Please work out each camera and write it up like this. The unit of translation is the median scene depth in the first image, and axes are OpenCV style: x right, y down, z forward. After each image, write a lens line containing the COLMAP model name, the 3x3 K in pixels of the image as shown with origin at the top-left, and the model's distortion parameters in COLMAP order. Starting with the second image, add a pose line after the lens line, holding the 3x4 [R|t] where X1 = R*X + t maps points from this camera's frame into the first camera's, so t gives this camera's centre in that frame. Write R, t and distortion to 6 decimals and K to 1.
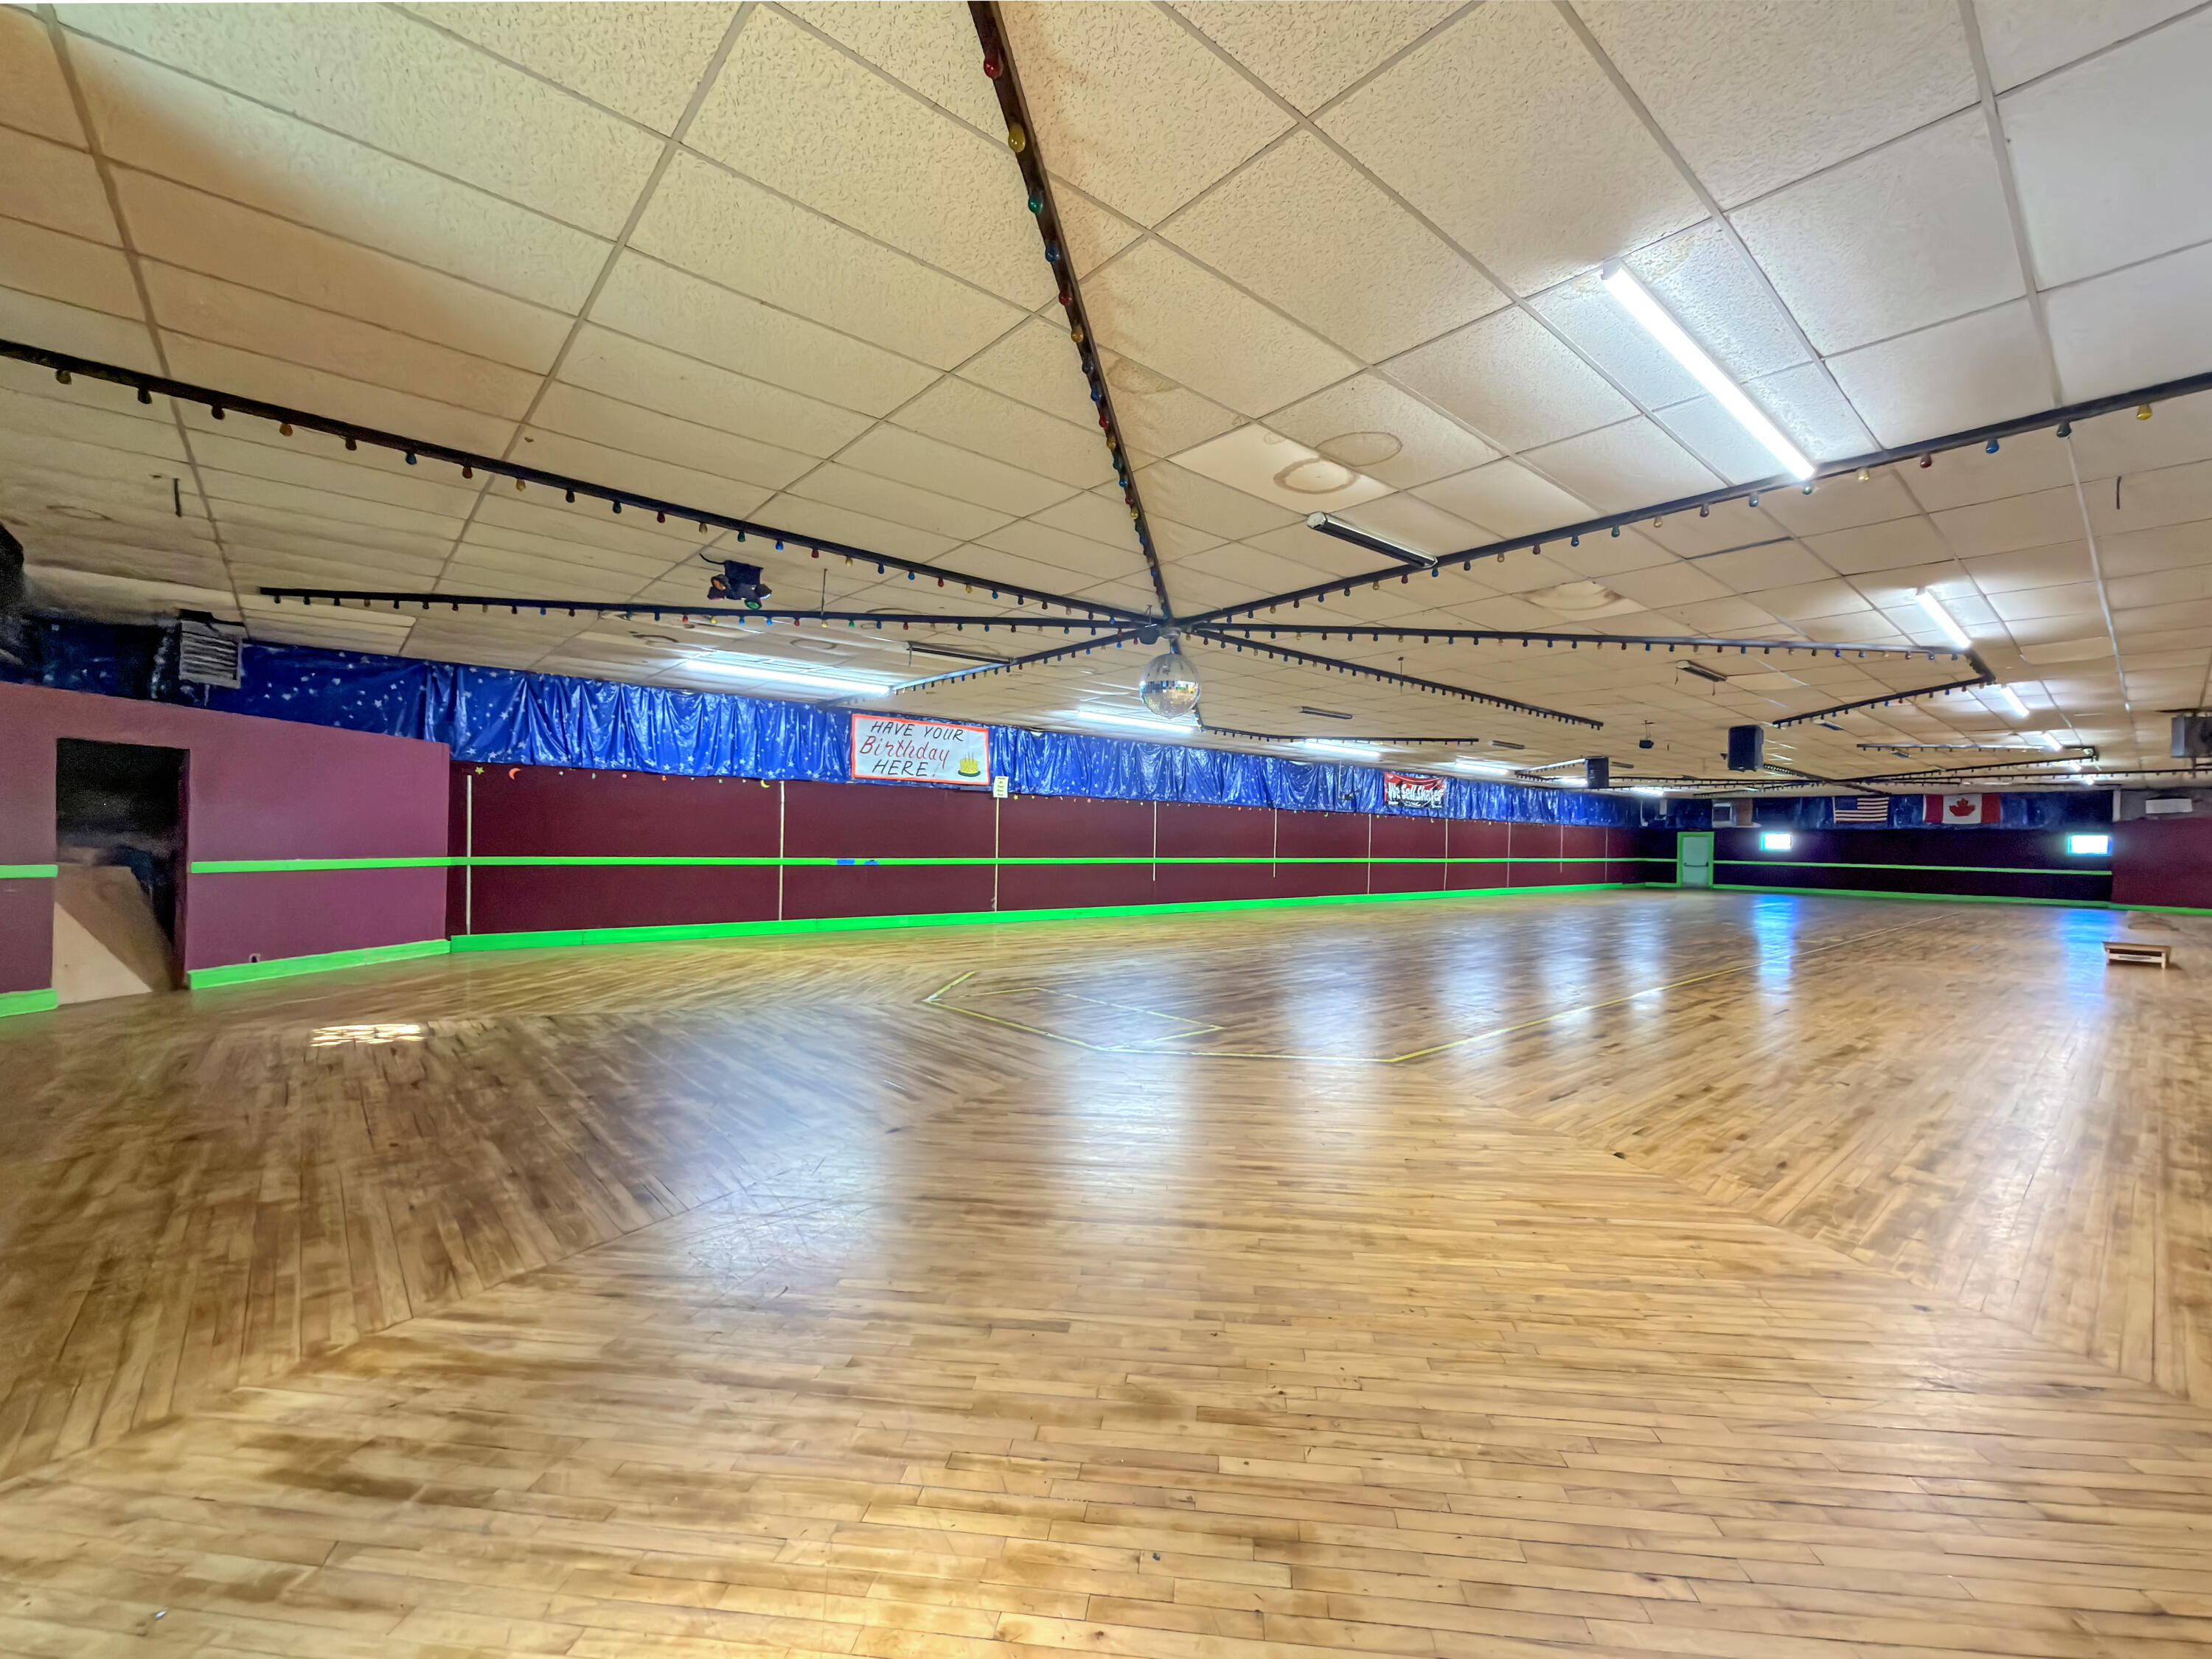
lens RADIAL K [[930.2, 0, 1106.0], [0, 930.2, 829.5], [0, 0, 1]] dist [0.001195, 0.000007]
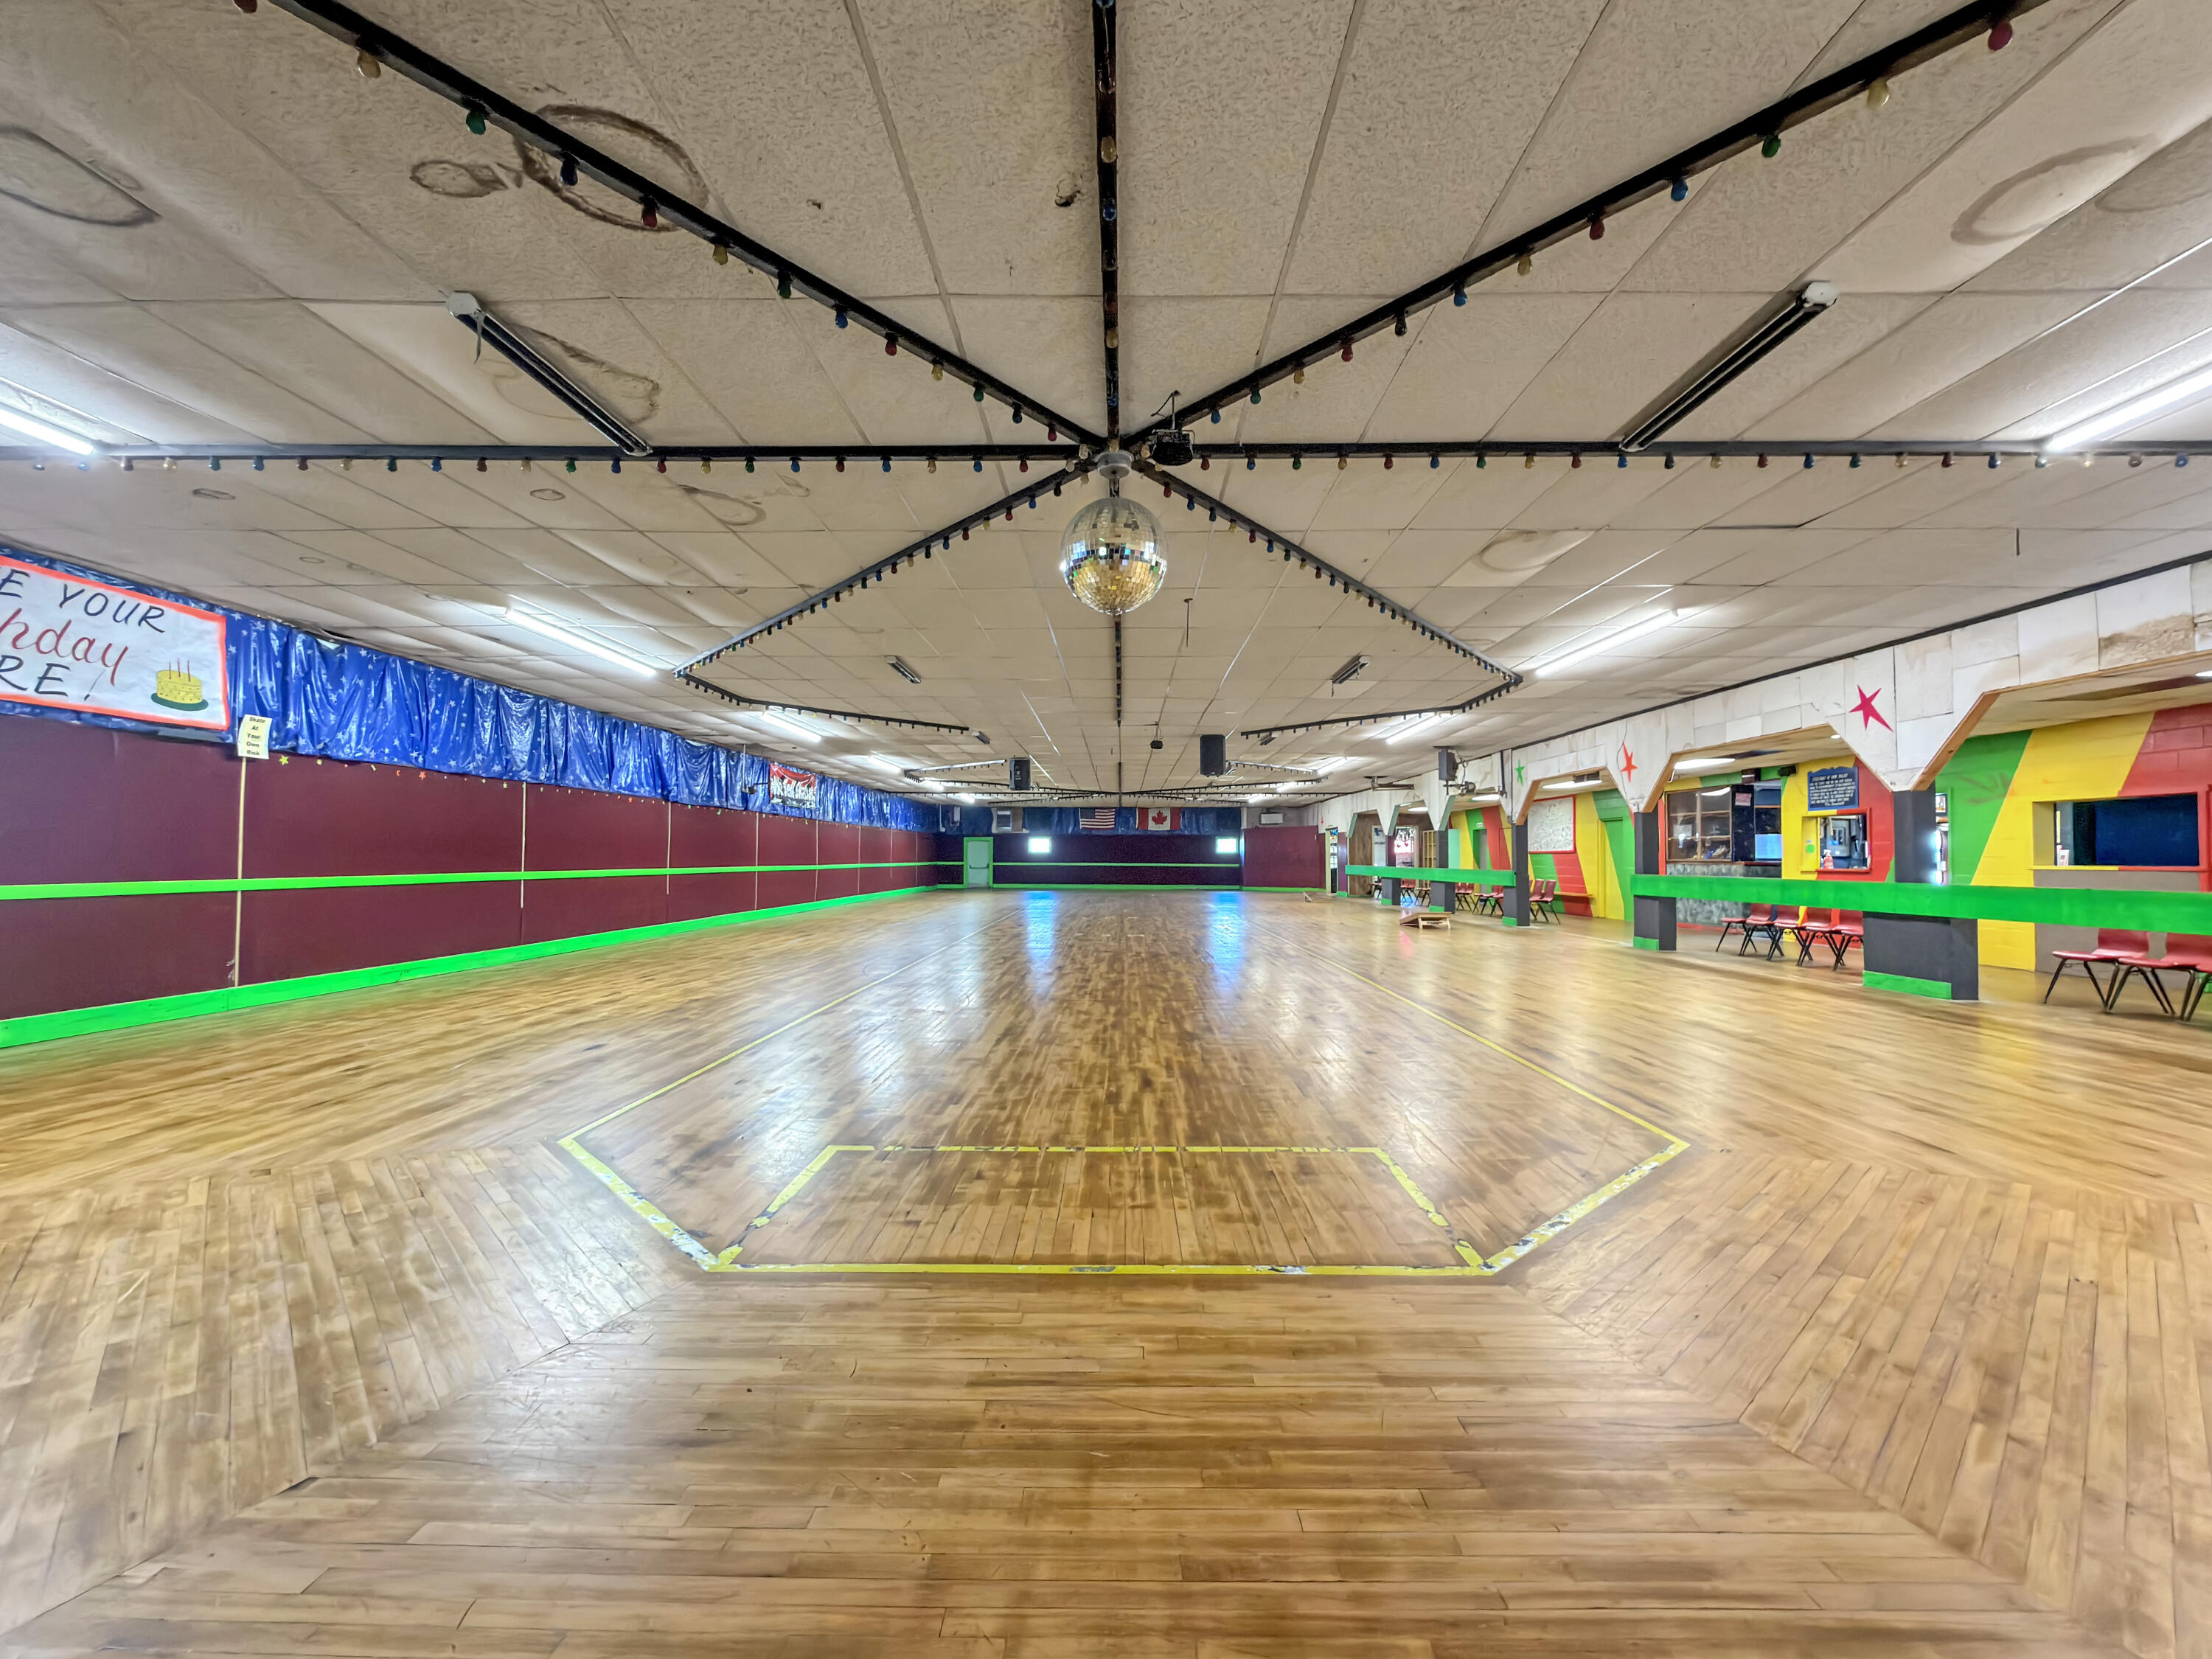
lens RADIAL K [[930.2, 0, 1106.0], [0, 930.2, 829.5], [0, 0, 1]] dist [0.001195, 0.000007]
pose [[0.663261, 0.007556, 0.748350, -0.156881], [-0.000286, 0.999952, -0.009842, 0.007858], [-0.748388, 0.006314, 0.663231, 0.272573]]
